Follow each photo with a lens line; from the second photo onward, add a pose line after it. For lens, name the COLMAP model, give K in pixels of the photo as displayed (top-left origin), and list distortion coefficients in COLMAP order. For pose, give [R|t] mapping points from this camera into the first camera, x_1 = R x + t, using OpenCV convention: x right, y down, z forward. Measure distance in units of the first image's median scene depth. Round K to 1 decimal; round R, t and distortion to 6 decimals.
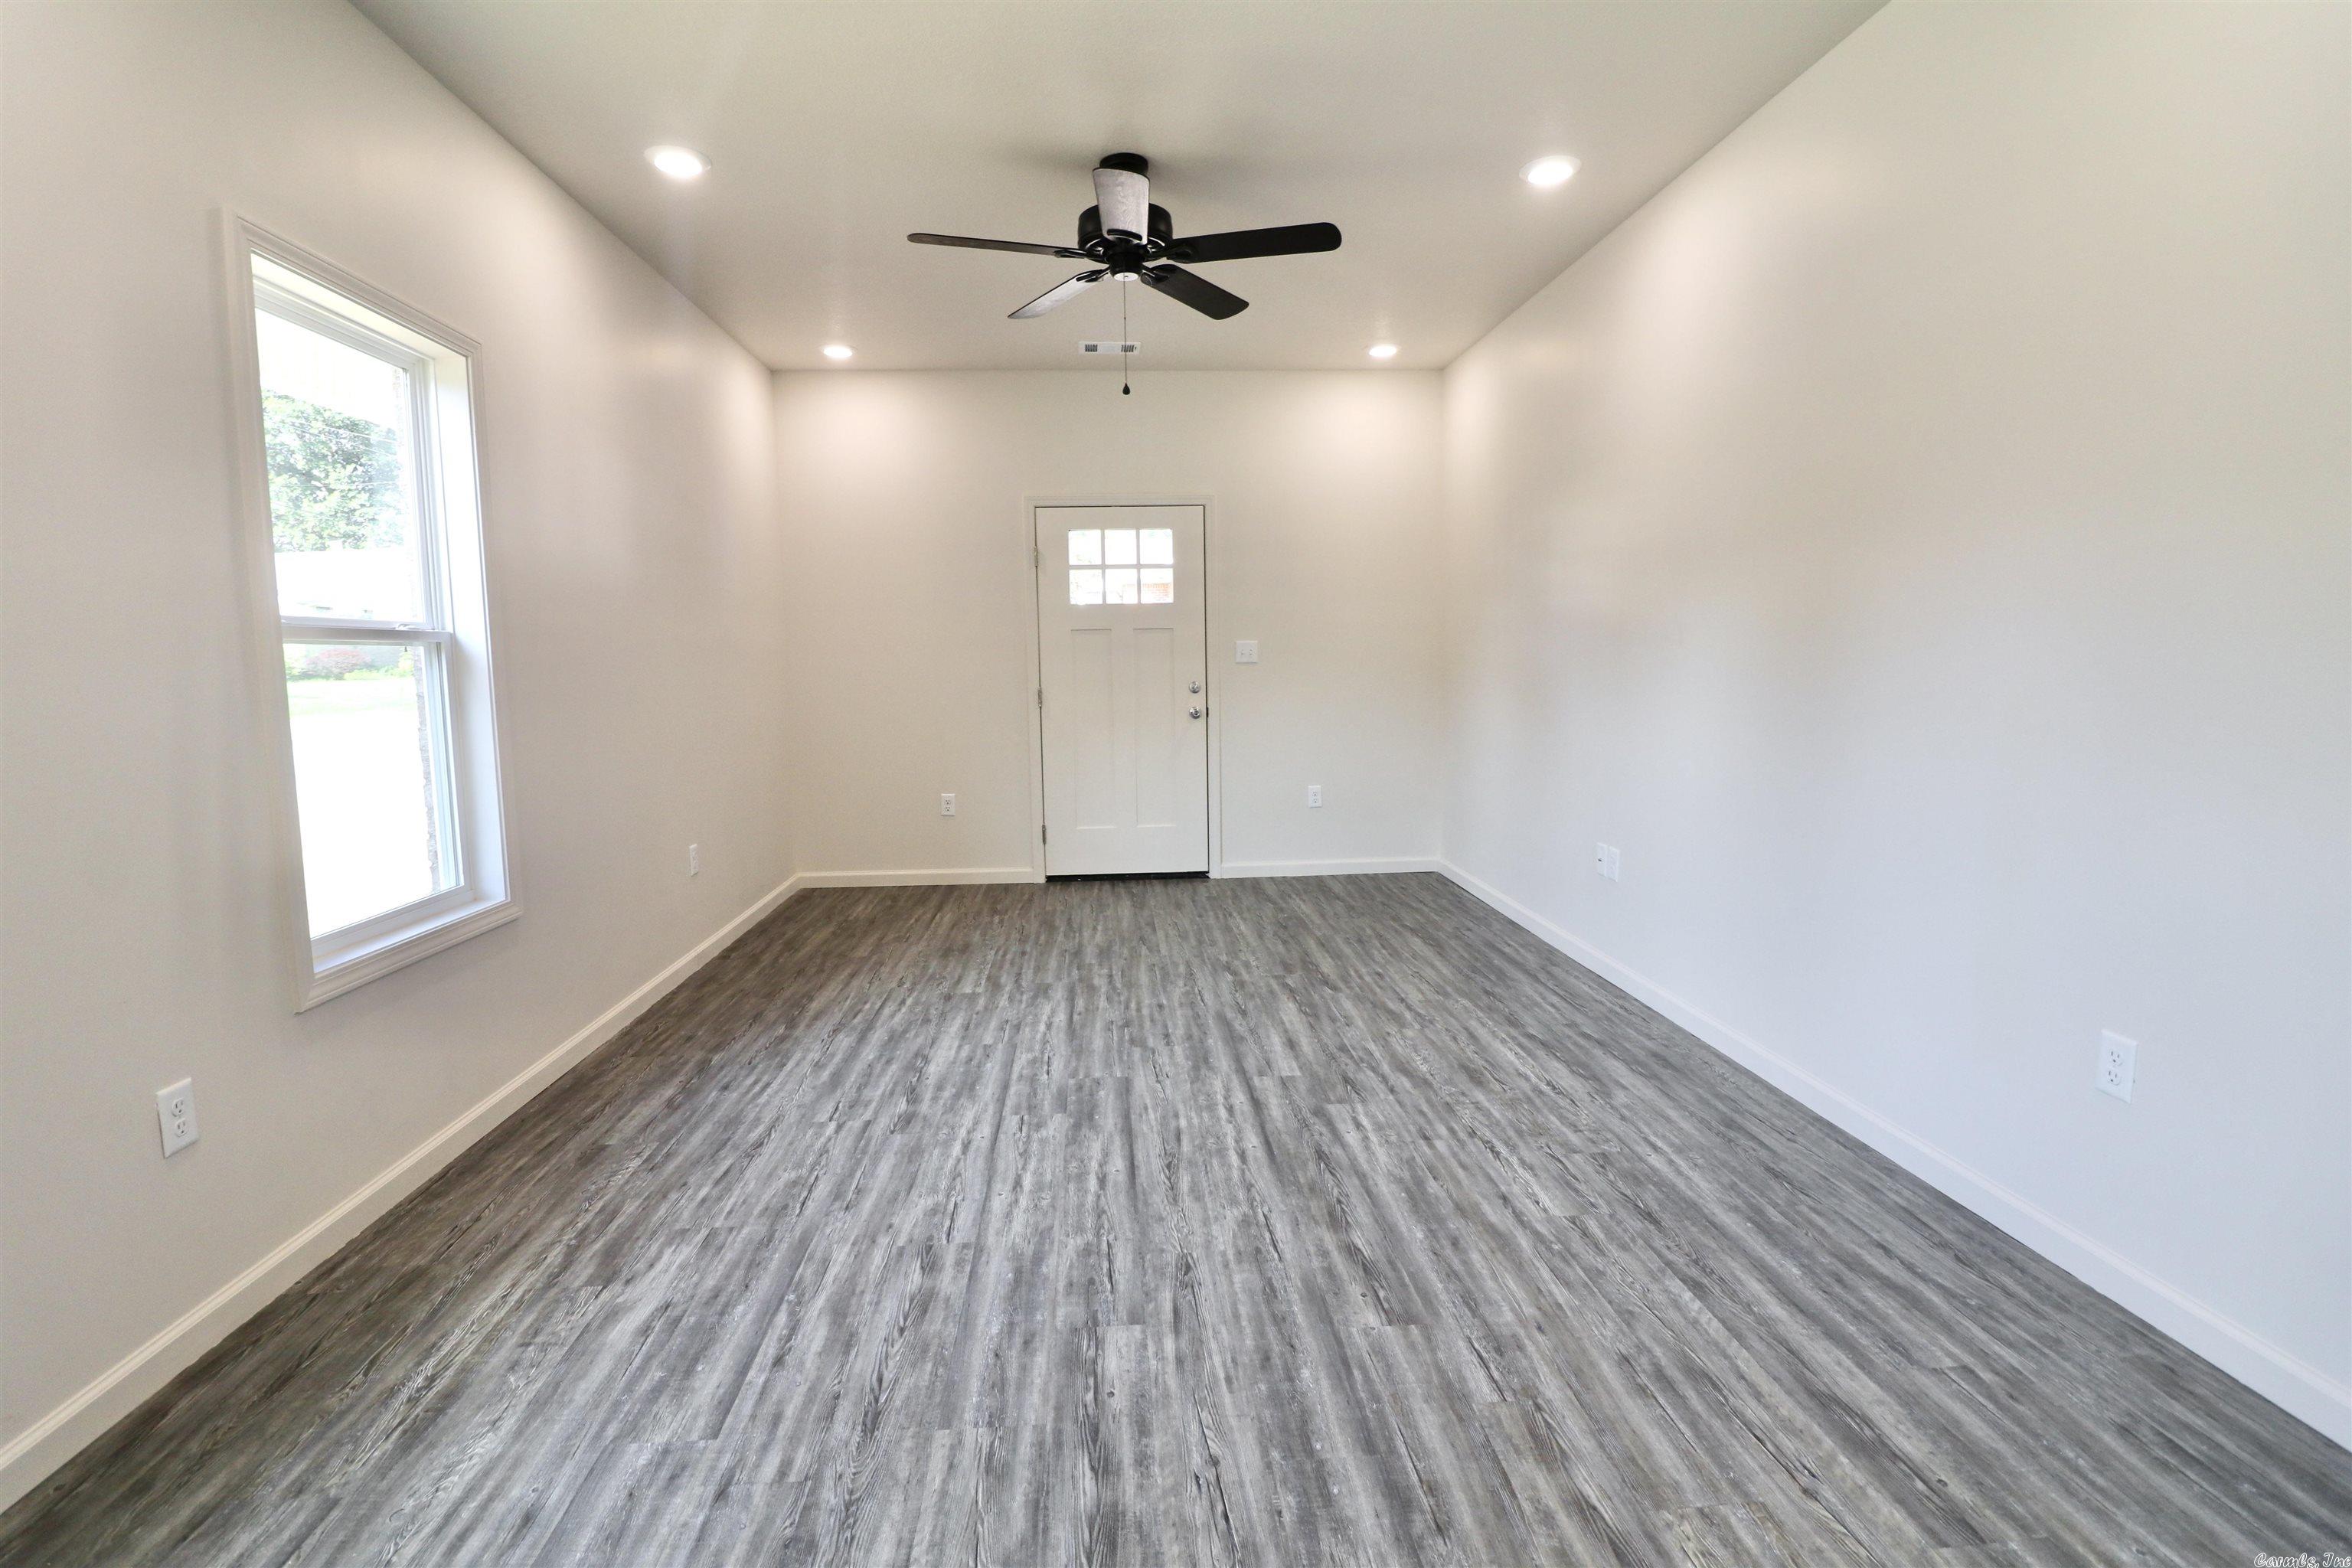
lens RADIAL K [[1088.0, 0, 1164.8], [0, 1088.0, 766.3], [0, 0, 1]] dist [-0.004677, -0.010242]
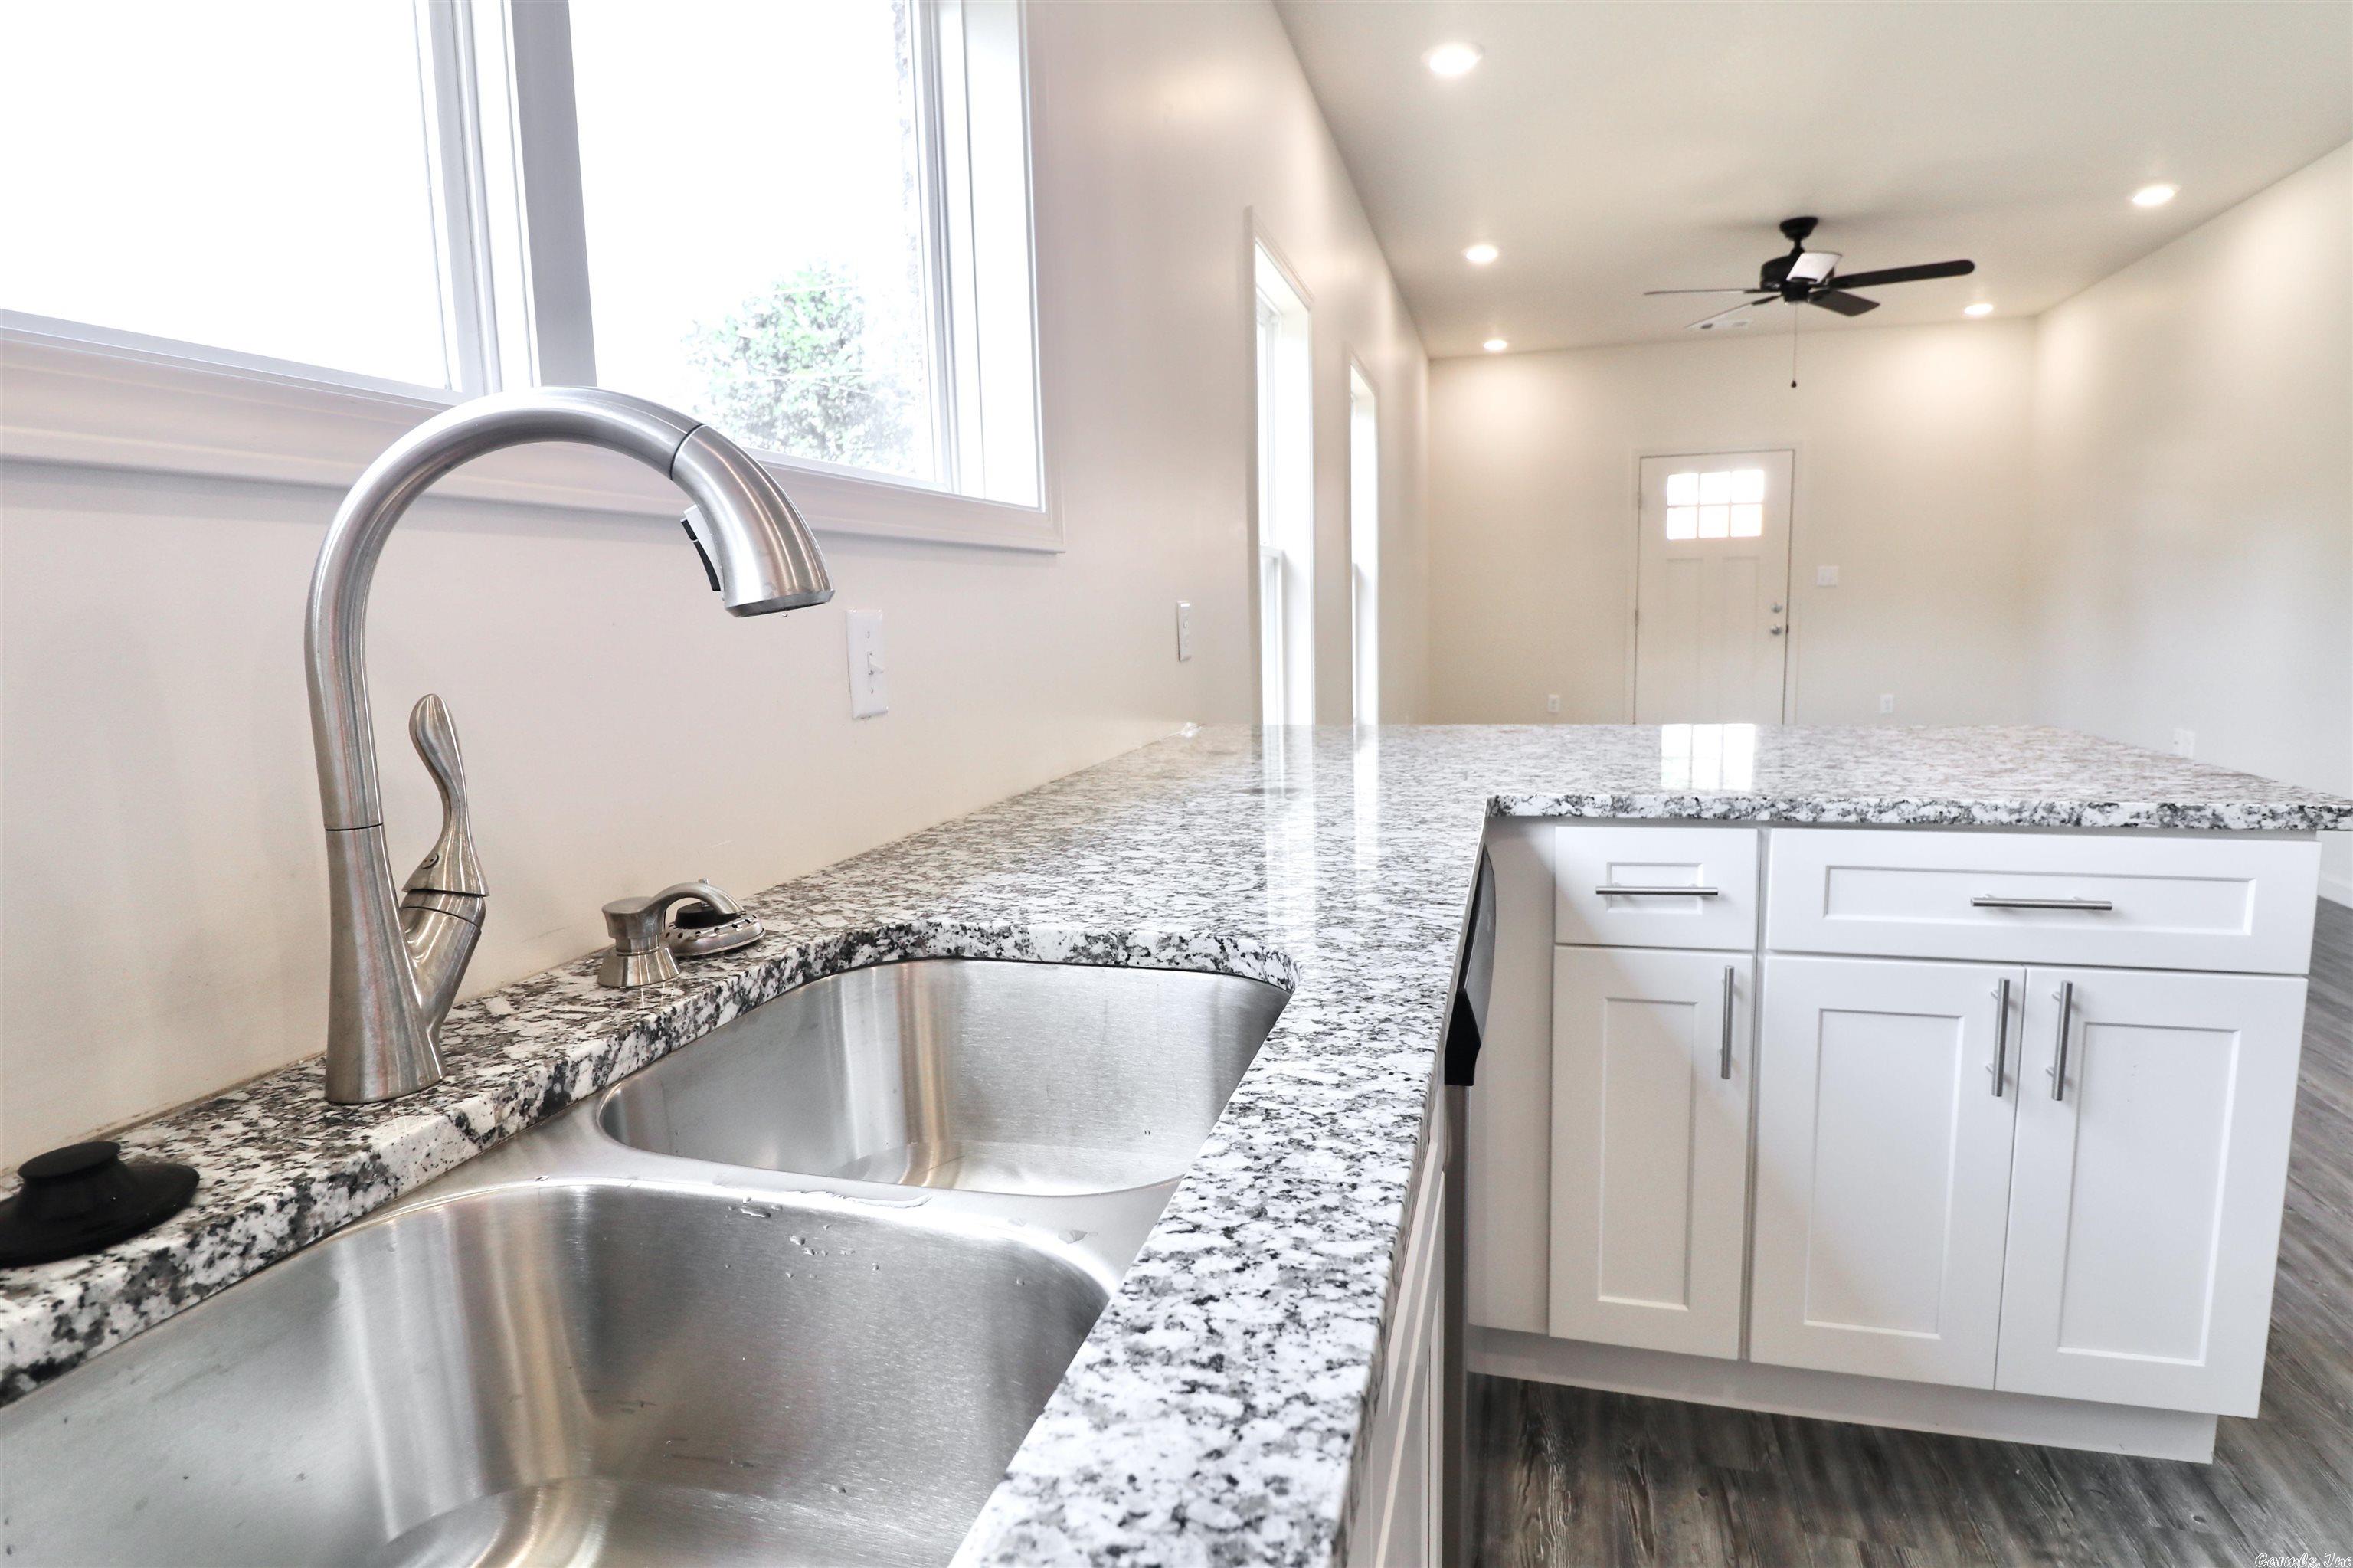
lens RADIAL K [[1186.2, 0, 1222.8], [0, 1186.2, 762.6], [0, 0, 1]] dist [-0.000632, -0.014071]
pose [[0.950453, 0.035691, -0.308814, -0.271354], [-0.024459, 0.998893, 0.040169, 0.111533], [0.309906, -0.030626, 0.950274, -0.775227]]
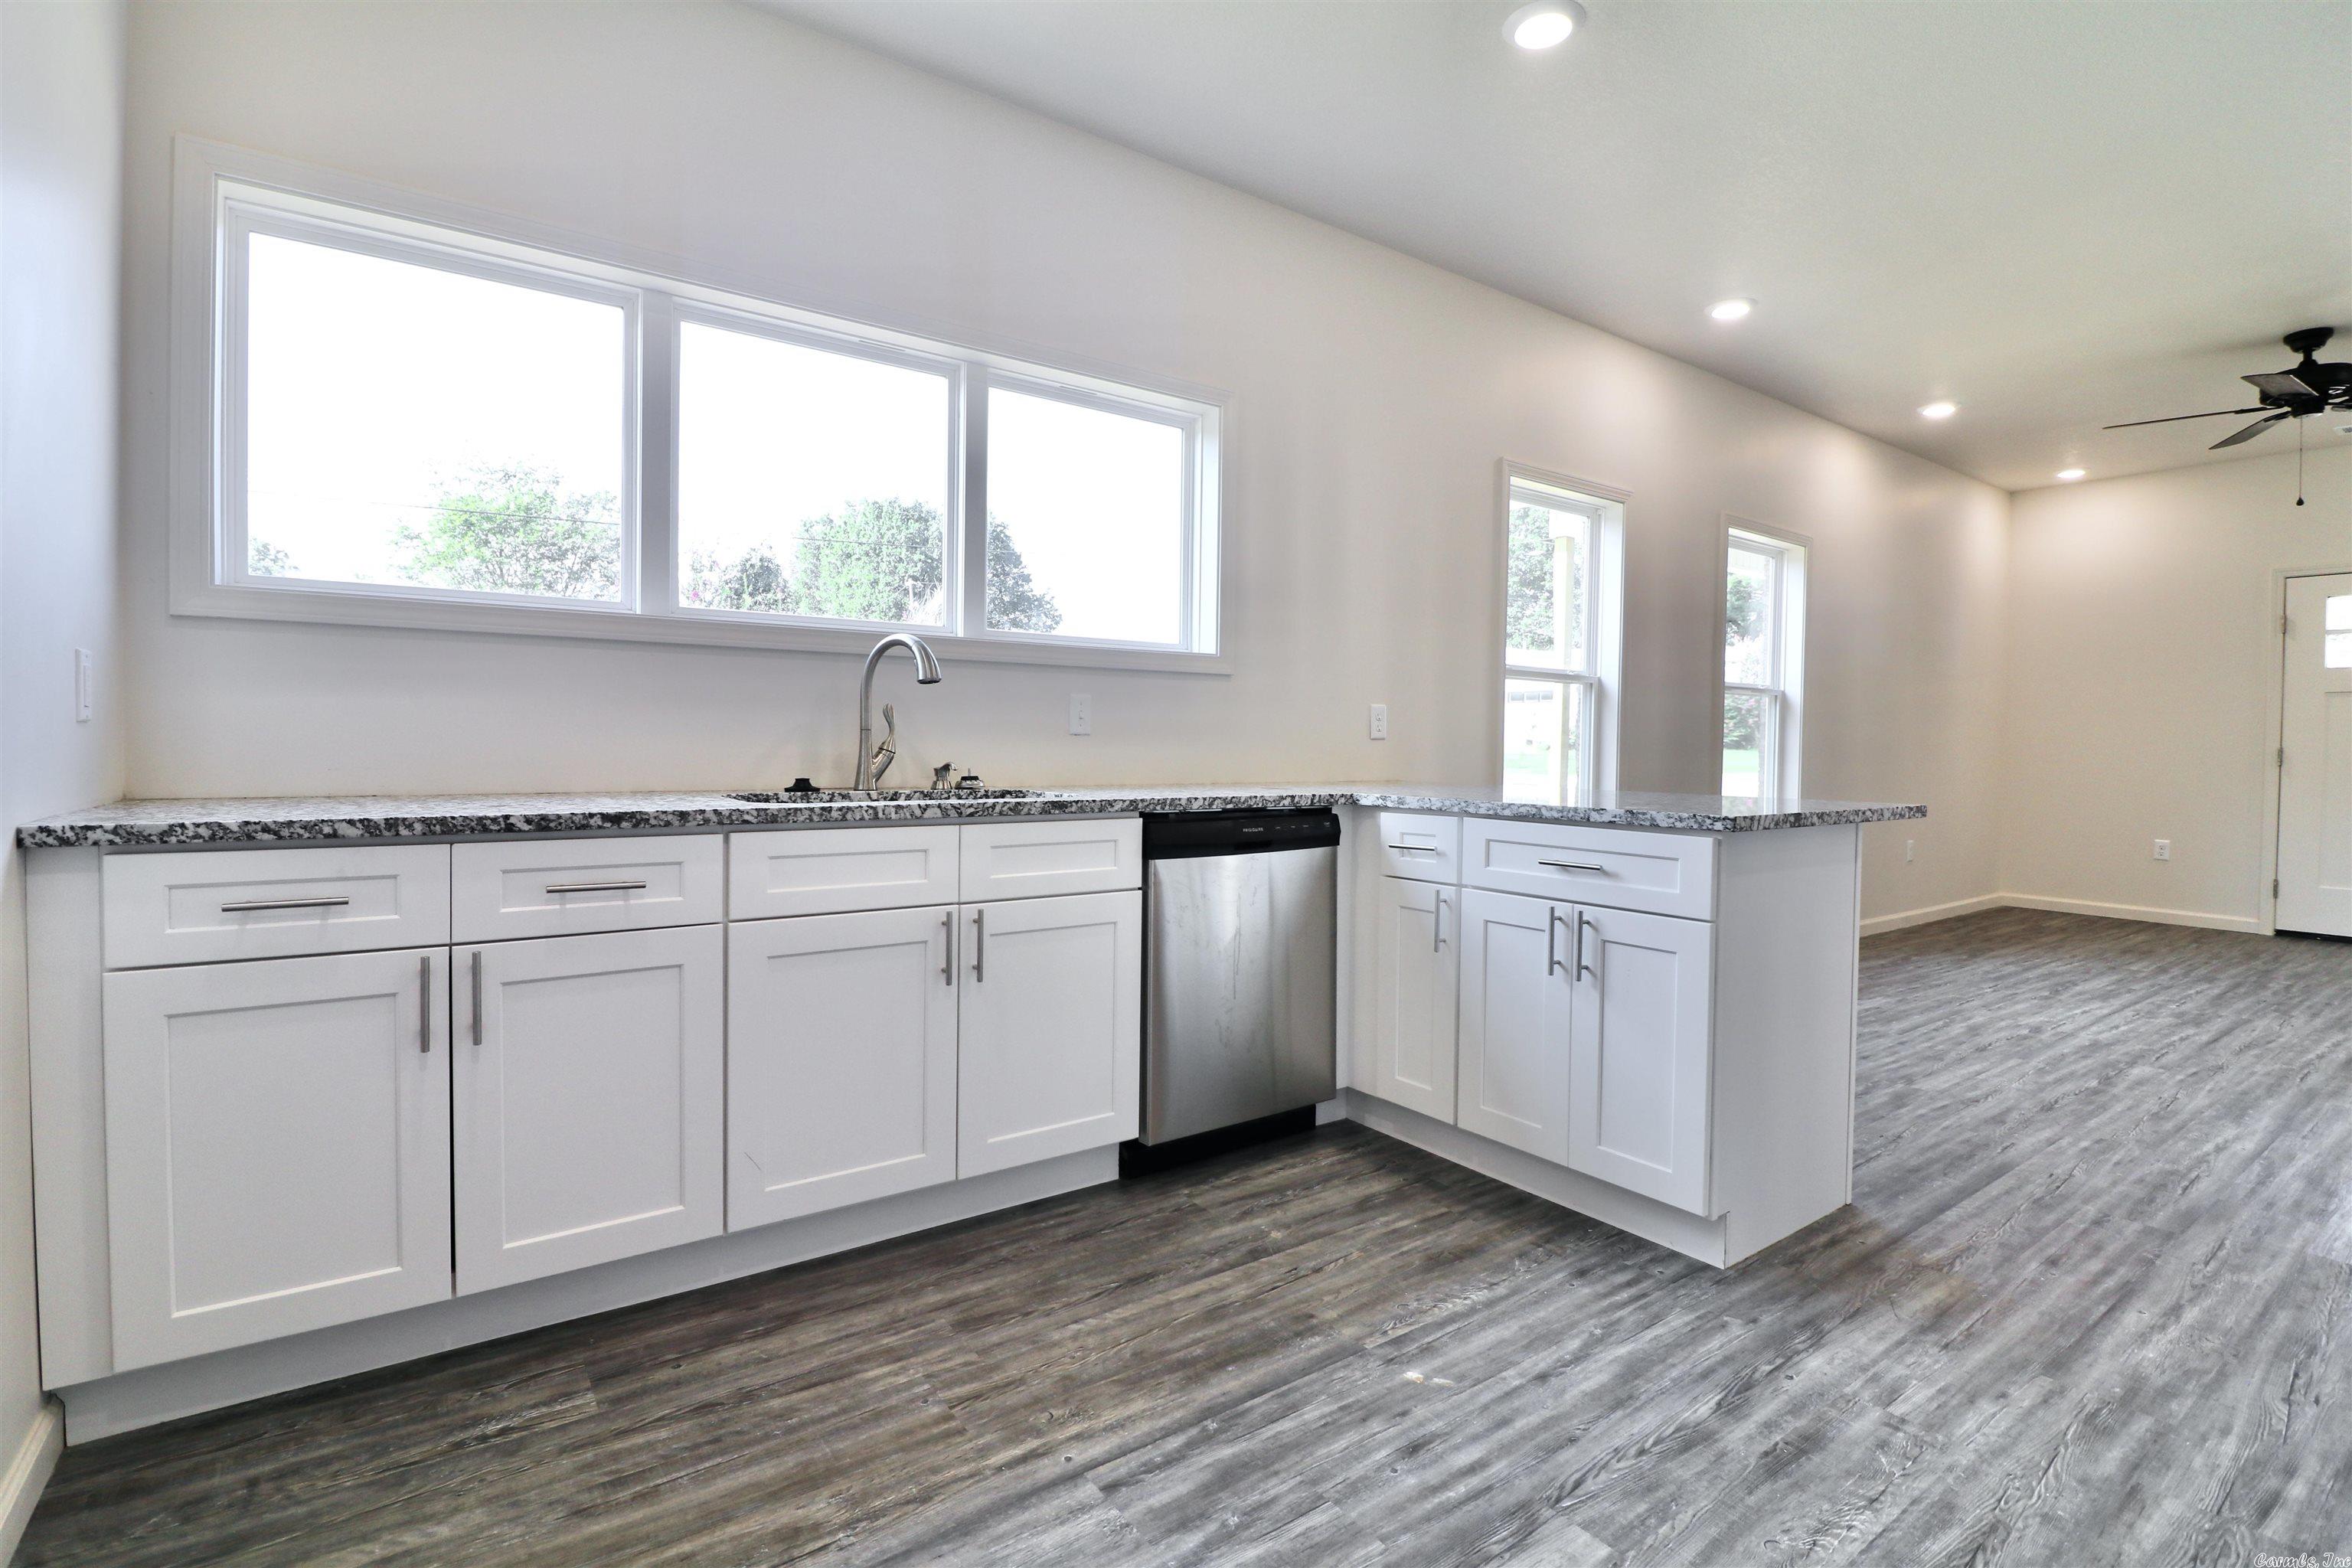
lens RADIAL K [[1088.0, 0, 1164.8], [0, 1088.0, 766.3], [0, 0, 1]] dist [-0.004677, -0.010242]
pose [[0.524915, 0.043098, -0.850063, 0.385137], [-0.107776, 0.994044, -0.016154, 0.152340], [0.844303, 0.100095, 0.526434, -0.876776]]
